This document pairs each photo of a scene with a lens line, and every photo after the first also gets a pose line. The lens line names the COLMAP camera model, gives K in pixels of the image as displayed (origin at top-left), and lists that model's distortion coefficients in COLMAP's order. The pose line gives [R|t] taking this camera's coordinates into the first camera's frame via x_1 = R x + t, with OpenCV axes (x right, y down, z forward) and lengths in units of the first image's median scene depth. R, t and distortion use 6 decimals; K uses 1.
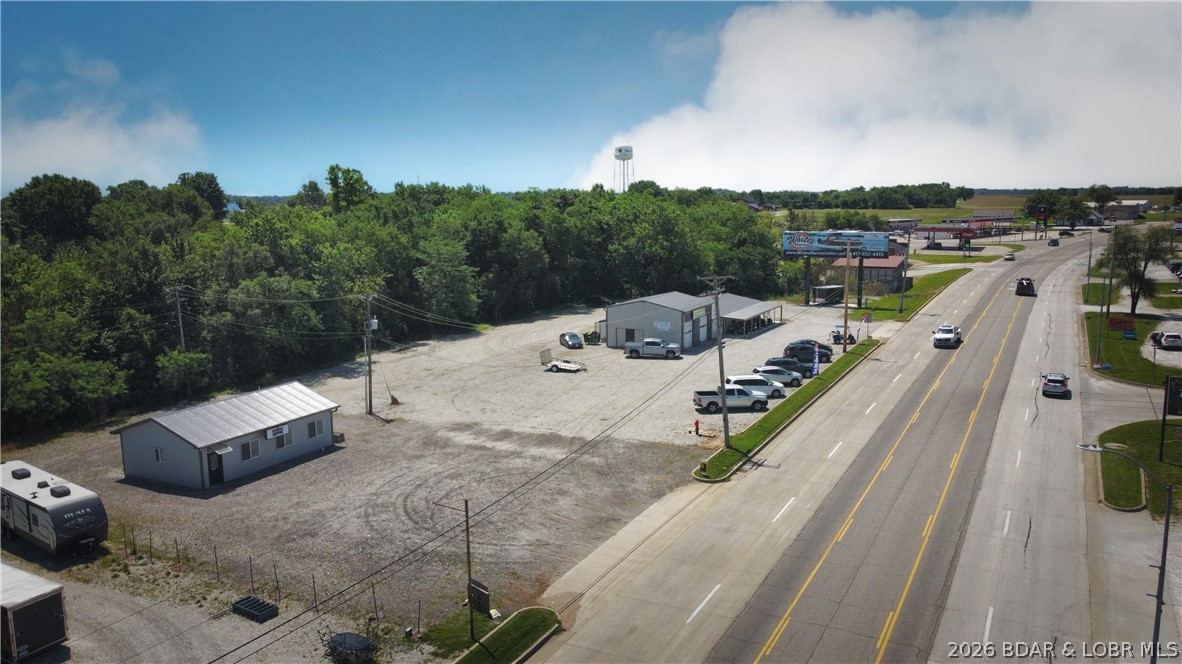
lens RADIAL K [[900.6, 0, 585.0], [0, 900.6, 335.5], [0, 0, 1]] dist [-0.002809, -0.000289]
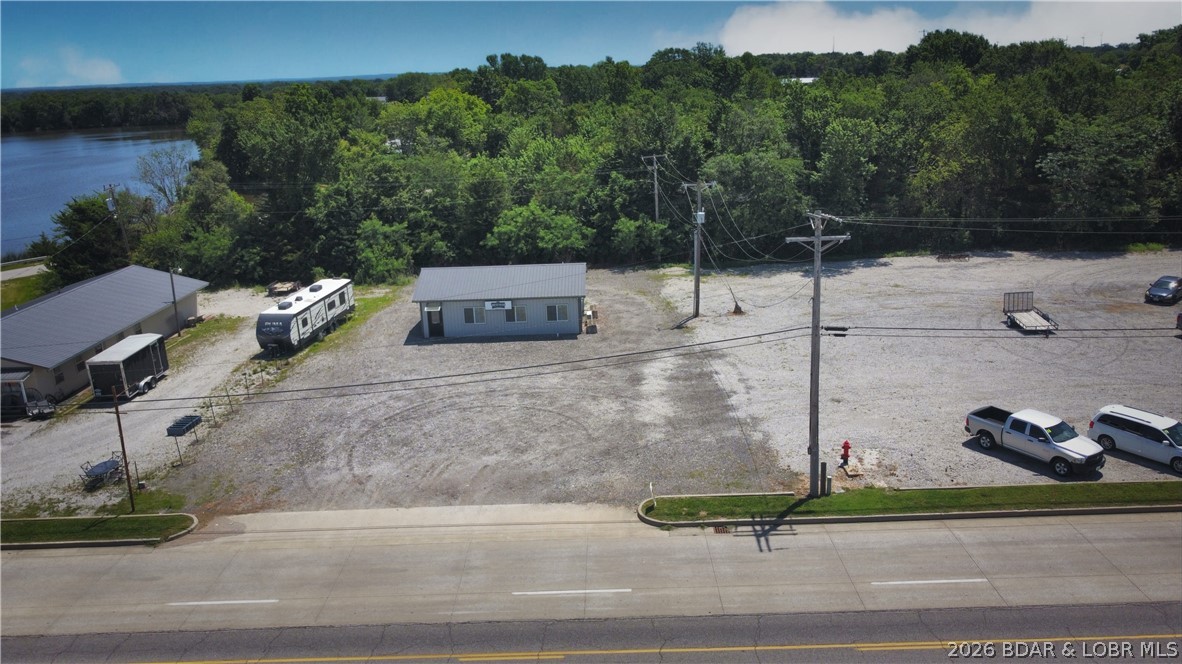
lens RADIAL K [[900.6, 0, 585.0], [0, 900.6, 335.5], [0, 0, 1]] dist [-0.002809, -0.000289]
pose [[0.445675, 0.250792, -0.859347, 0.500118], [-0.108959, 0.968015, 0.225997, -0.087360], [0.888539, -0.007088, 0.458746, 0.495645]]
